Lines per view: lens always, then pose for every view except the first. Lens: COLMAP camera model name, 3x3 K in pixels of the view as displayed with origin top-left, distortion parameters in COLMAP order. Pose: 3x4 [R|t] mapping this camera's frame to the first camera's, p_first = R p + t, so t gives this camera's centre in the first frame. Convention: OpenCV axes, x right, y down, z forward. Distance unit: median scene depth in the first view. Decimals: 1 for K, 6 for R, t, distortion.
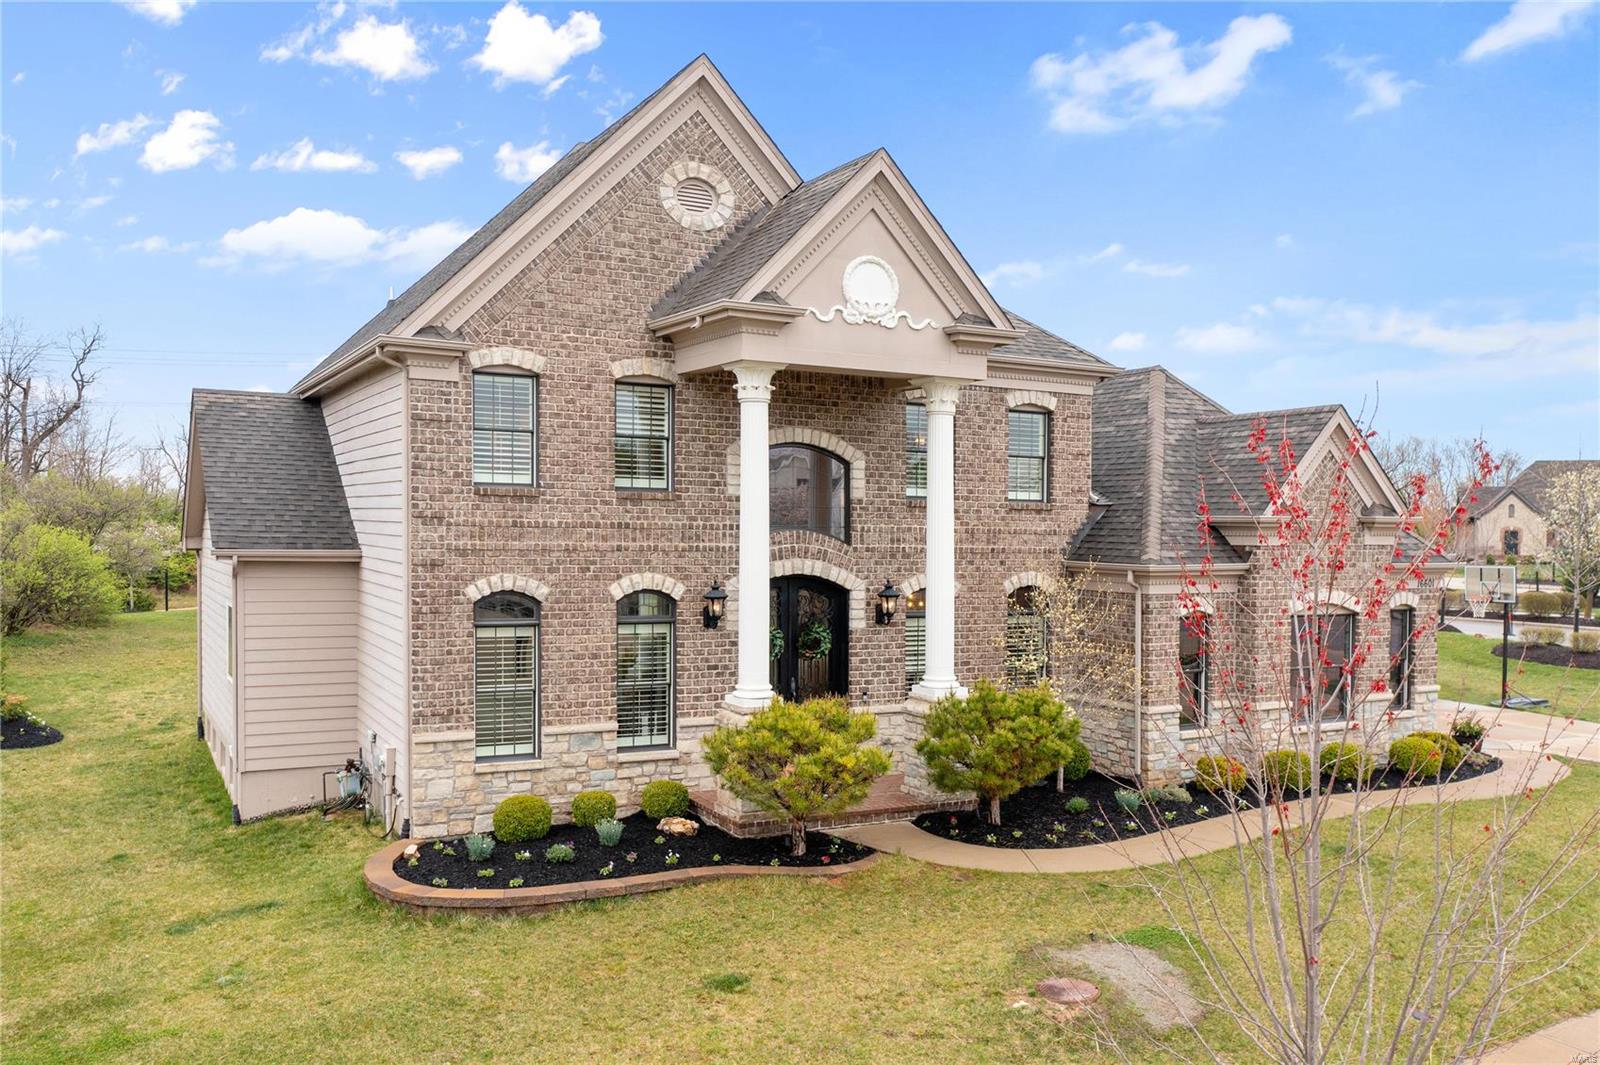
lens RADIAL K [[1300.7, 0, 773.8], [0, 1300.7, 567.4], [0, 0, 1]] dist [-0.007226, 0.000230]
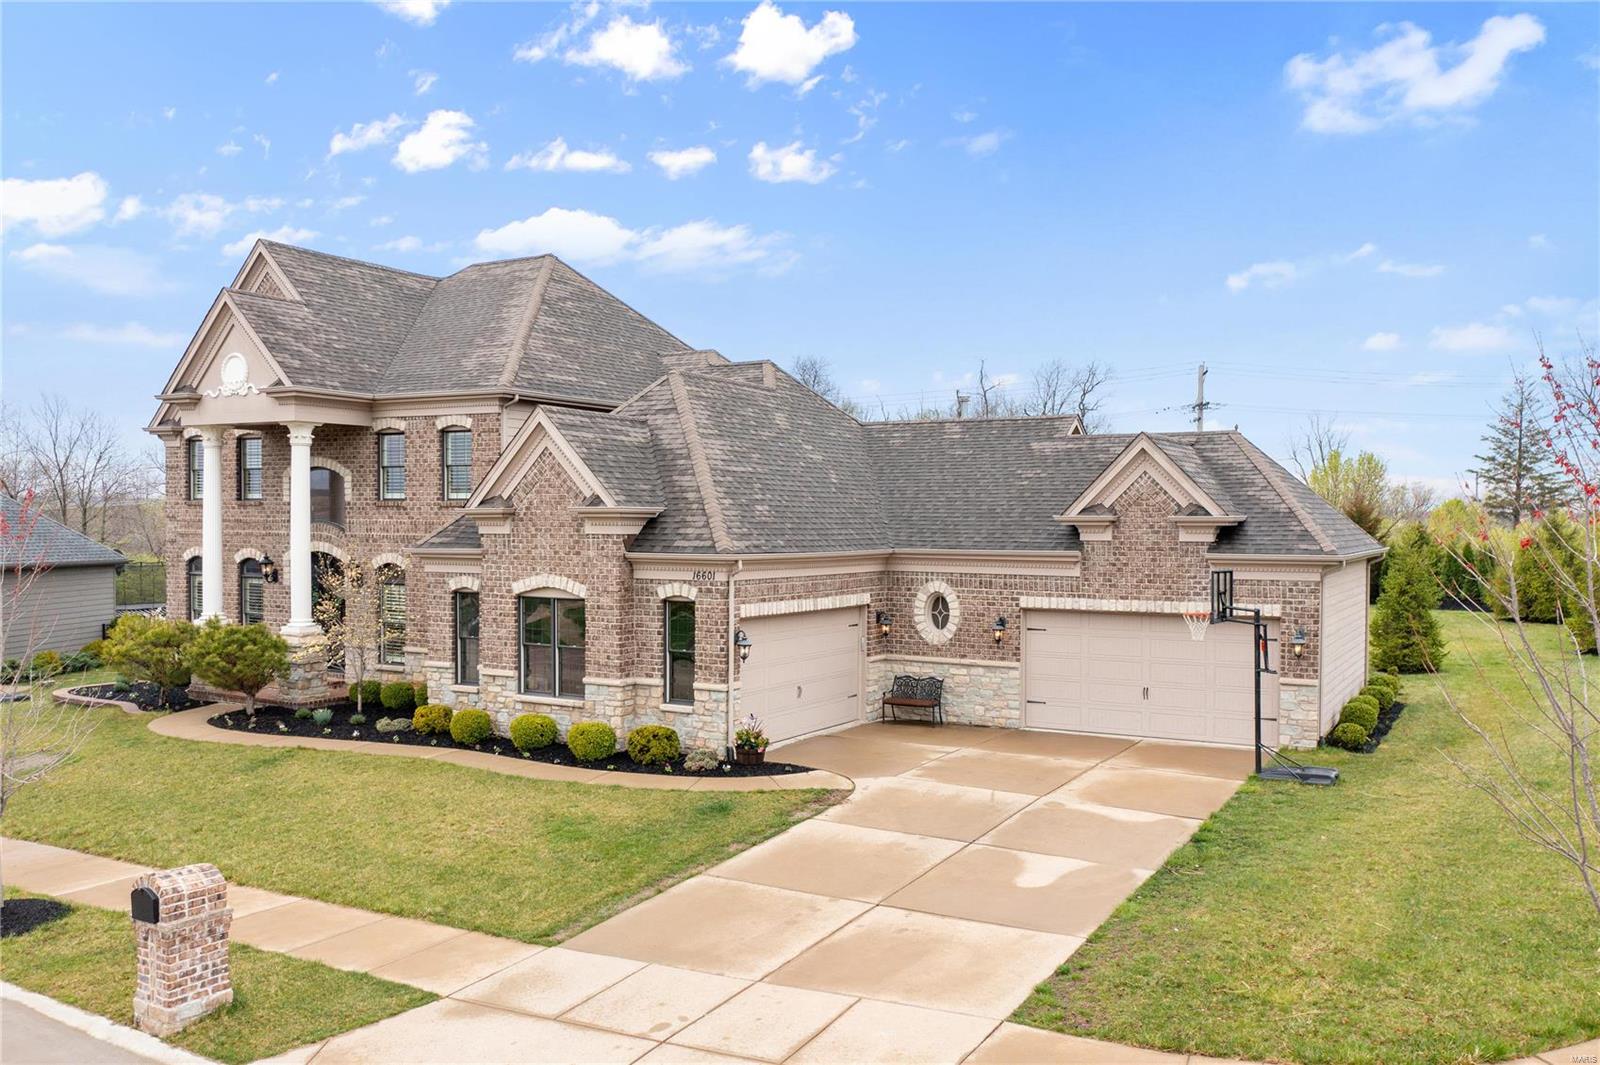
lens RADIAL K [[1300.7, 0, 773.8], [0, 1300.7, 567.4], [0, 0, 1]] dist [-0.007226, 0.000230]
pose [[0.509698, 0.021875, -0.860075, 1.706772], [-0.027090, 0.999589, 0.009369, -0.005030], [0.859927, 0.018524, 0.510081, 0.707222]]
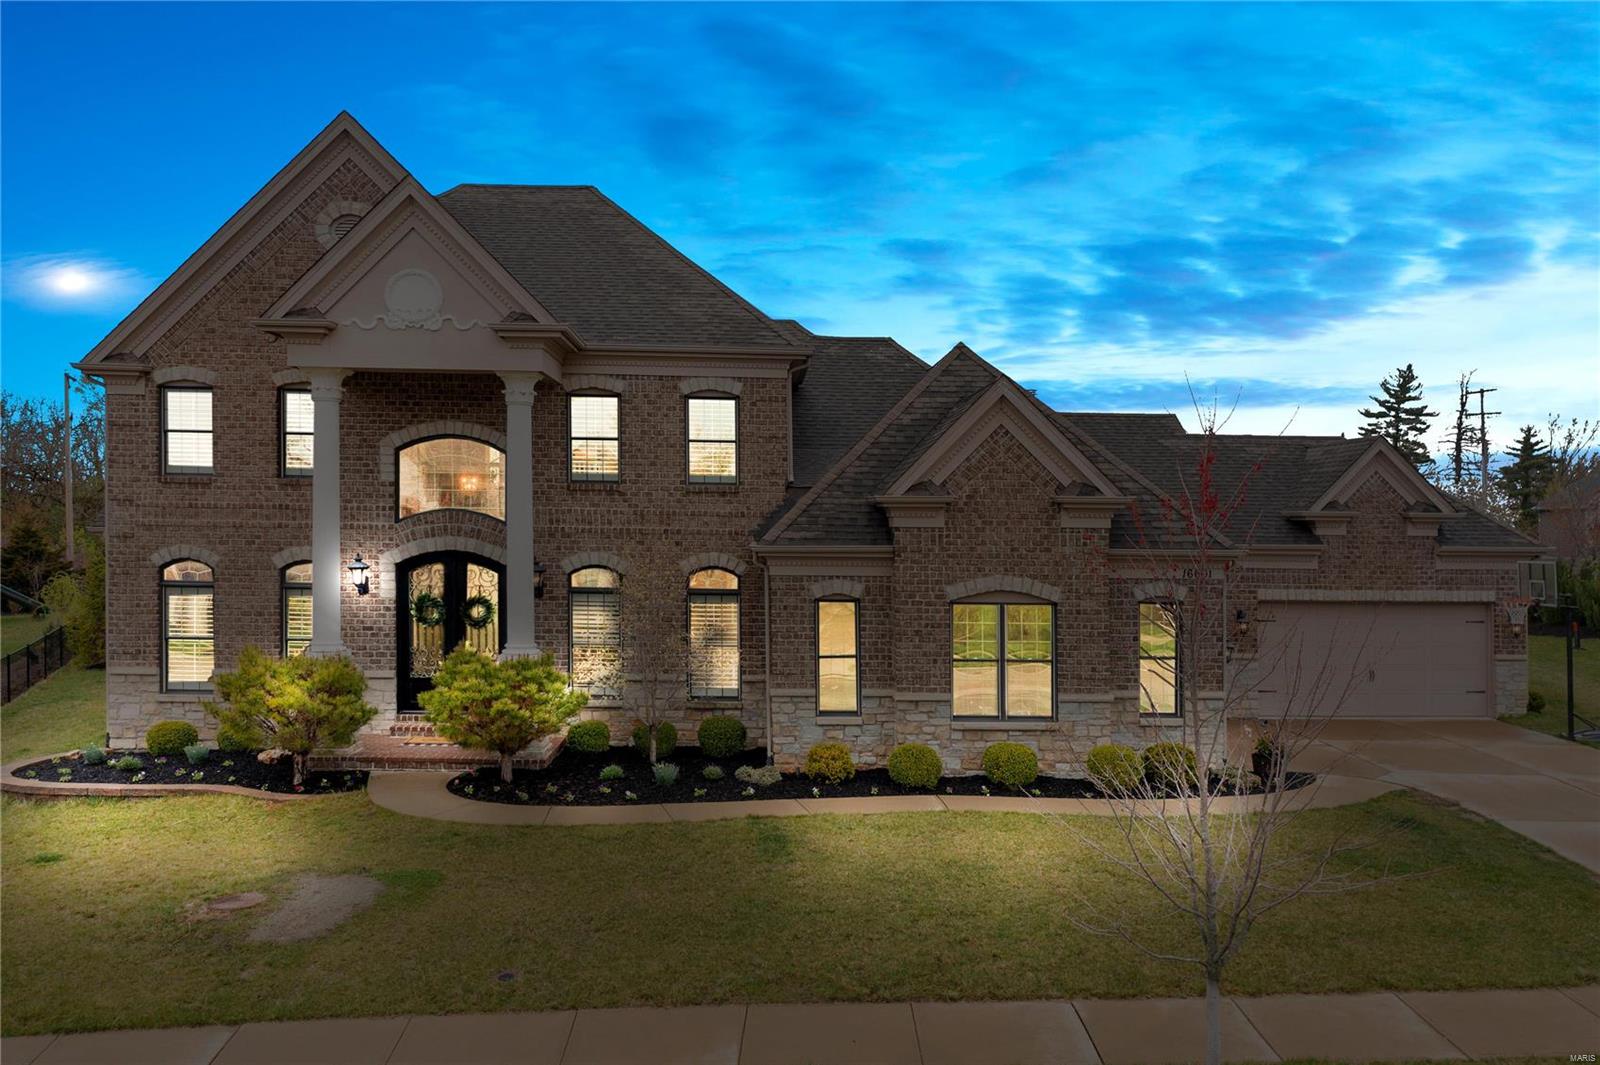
lens RADIAL K [[1297.9, 0, 800.0], [0, 1297.9, 532.5], [0, 0, 1]] dist [0.003598, 0.001387]
pose [[0.892907, 0.002933, -0.450232, 0.830661], [-0.016234, 0.999538, -0.025685, 0.014522], [0.449948, 0.030243, 0.892542, 0.132631]]
